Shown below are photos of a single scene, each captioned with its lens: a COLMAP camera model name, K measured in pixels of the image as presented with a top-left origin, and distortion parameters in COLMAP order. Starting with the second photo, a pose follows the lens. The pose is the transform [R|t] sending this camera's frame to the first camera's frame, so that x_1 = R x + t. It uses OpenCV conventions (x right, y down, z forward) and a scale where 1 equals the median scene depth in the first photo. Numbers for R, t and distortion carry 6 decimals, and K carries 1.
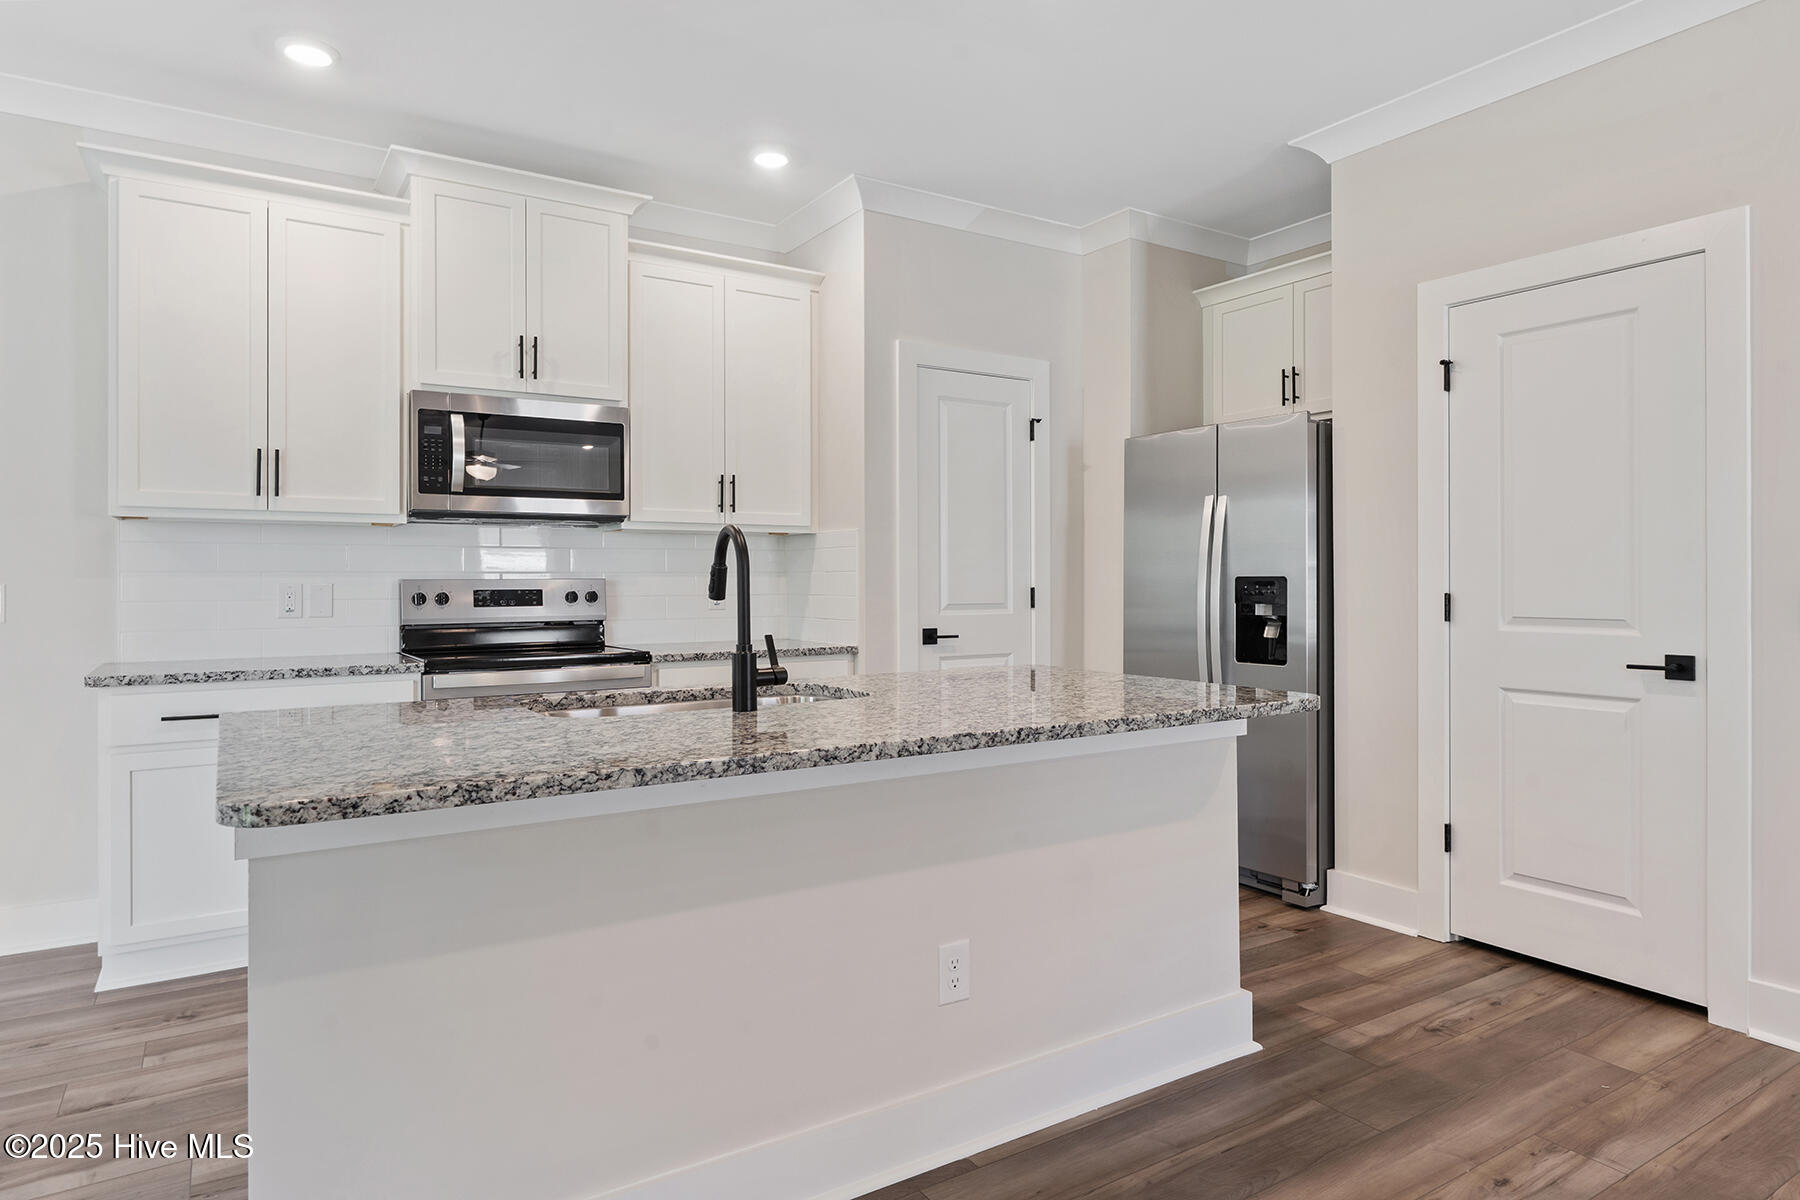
lens RADIAL K [[1059.3, 0, 909.3], [0, 1059.3, 578.0], [0, 0, 1]] dist [-0.001047, 0.000027]
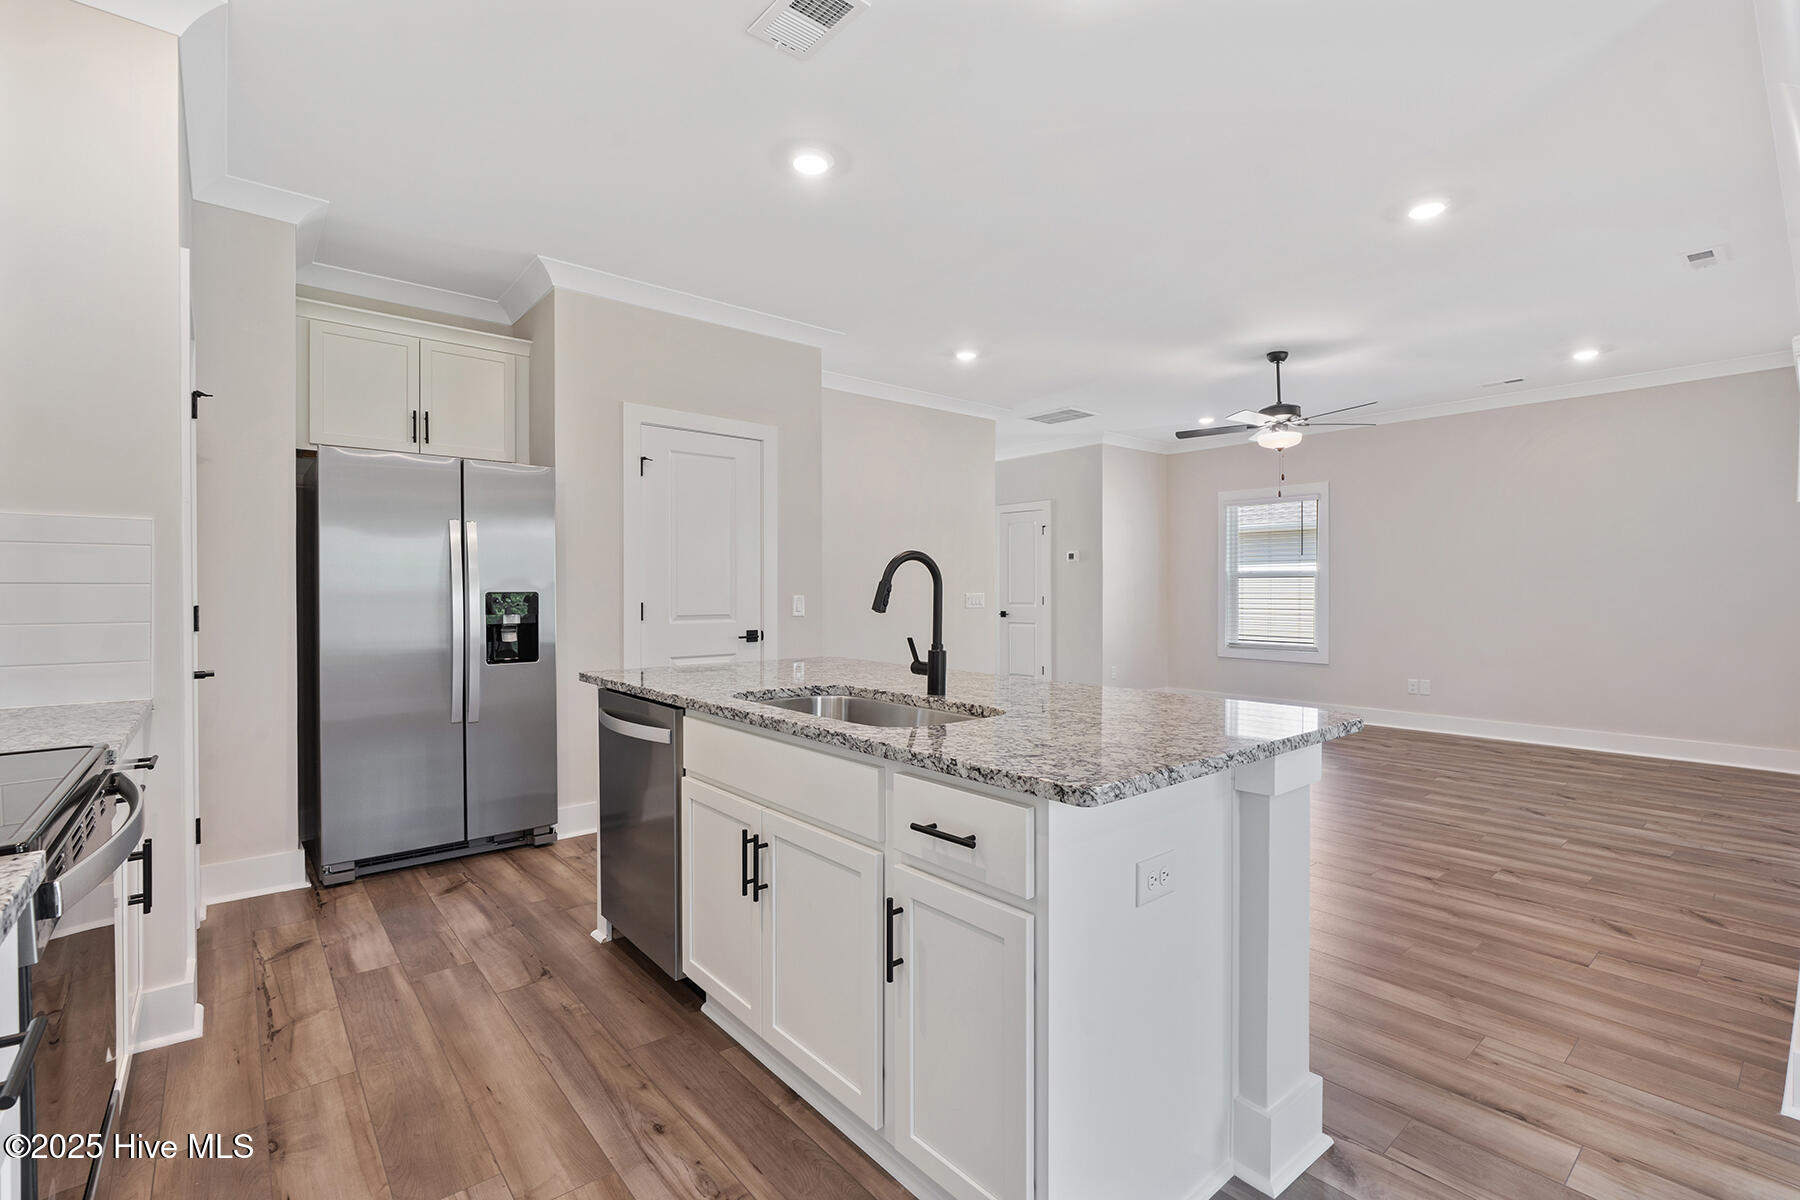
lens RADIAL K [[807.2, 0, 907.4], [0, 807.2, 590.1], [0, 0, 1]] dist [-0.000873, -0.000064]
pose [[-0.134232, 0.003060, 0.990945, -0.680260], [-0.000209, 0.999995, -0.003116, -0.000837], [-0.990950, -0.000625, -0.134230, 0.693381]]
